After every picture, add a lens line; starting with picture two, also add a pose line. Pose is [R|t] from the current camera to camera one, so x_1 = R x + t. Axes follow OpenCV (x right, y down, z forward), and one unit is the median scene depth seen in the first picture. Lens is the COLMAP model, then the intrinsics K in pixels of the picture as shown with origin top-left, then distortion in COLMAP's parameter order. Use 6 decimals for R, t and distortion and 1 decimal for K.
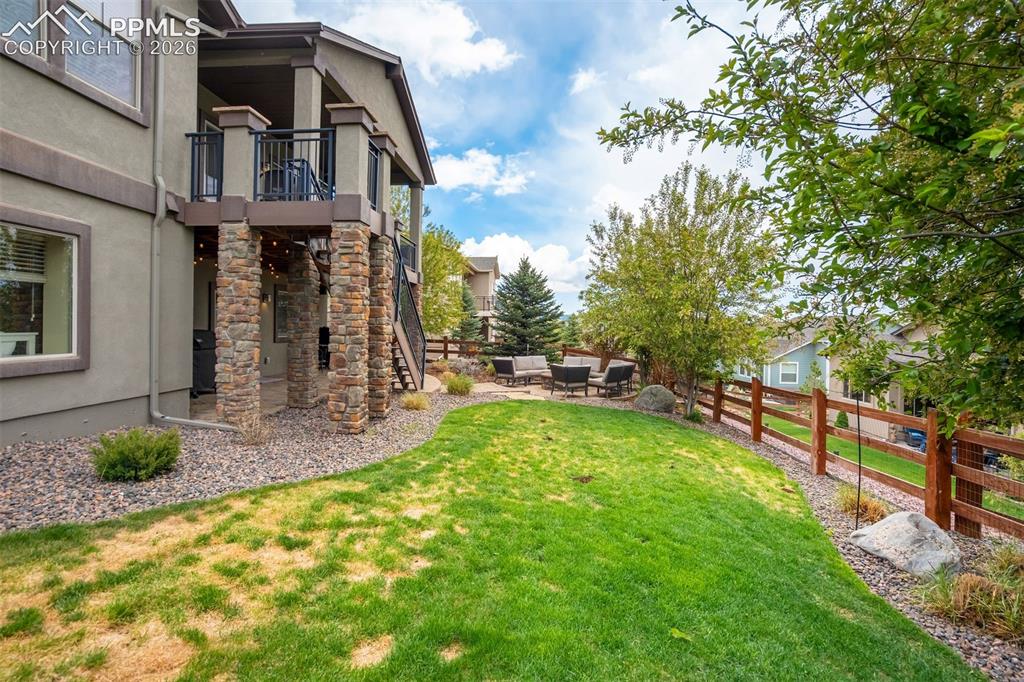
lens RADIAL K [[478.7, 0, 512.7], [0, 478.7, 343.9], [0, 0, 1]] dist [-0.028183, 0.000487]
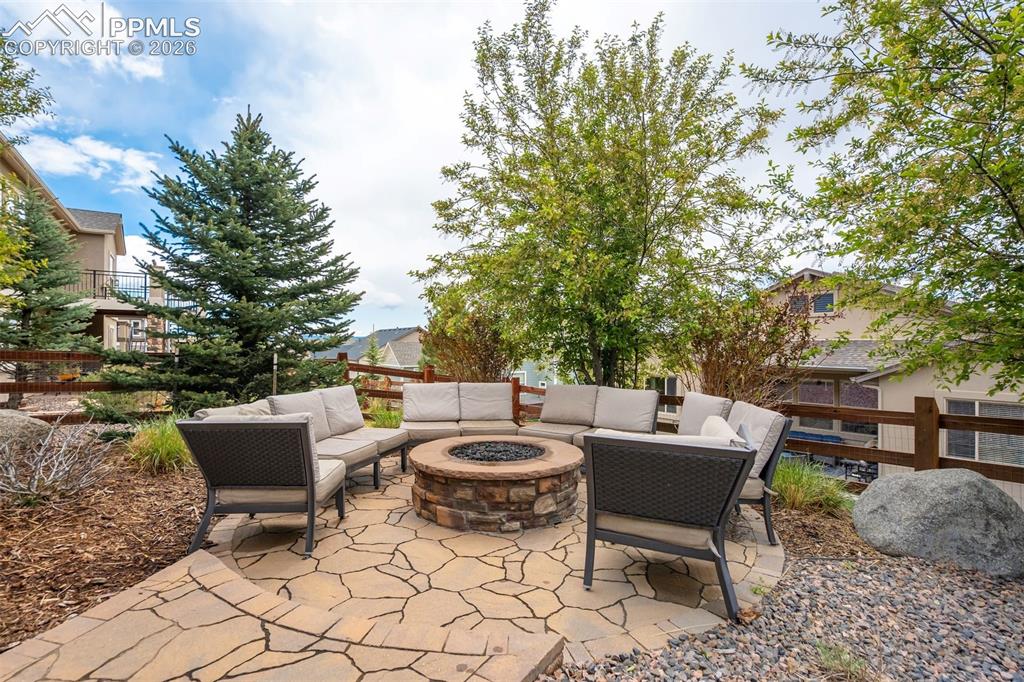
lens RADIAL K [[478.7, 0, 512.7], [0, 478.7, 343.9], [0, 0, 1]] dist [-0.028183, 0.000487]
pose [[0.780148, -0.012980, 0.625460, -0.087785], [0.028479, 0.999485, -0.014780, 0.008955], [-0.624946, 0.029344, 0.780116, 1.176064]]
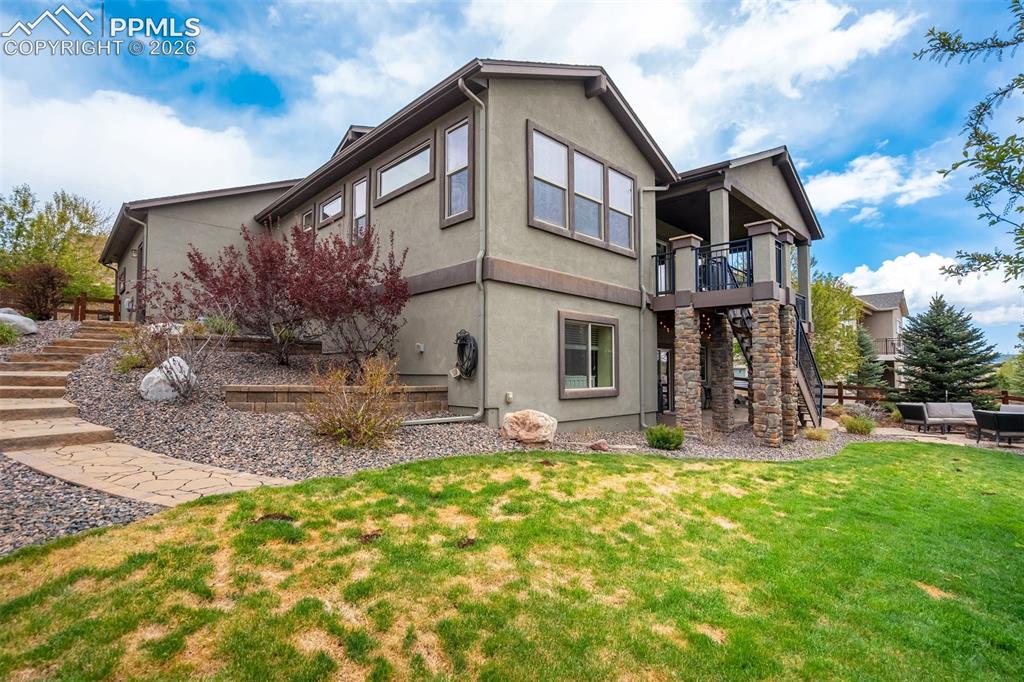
lens RADIAL K [[478.7, 0, 512.7], [0, 478.7, 343.9], [0, 0, 1]] dist [-0.028183, 0.000487]
pose [[0.741214, -0.047916, -0.669556, 0.034484], [-0.018349, 0.995630, -0.091563, 0.016584], [0.671018, 0.080153, 0.737096, -0.385432]]
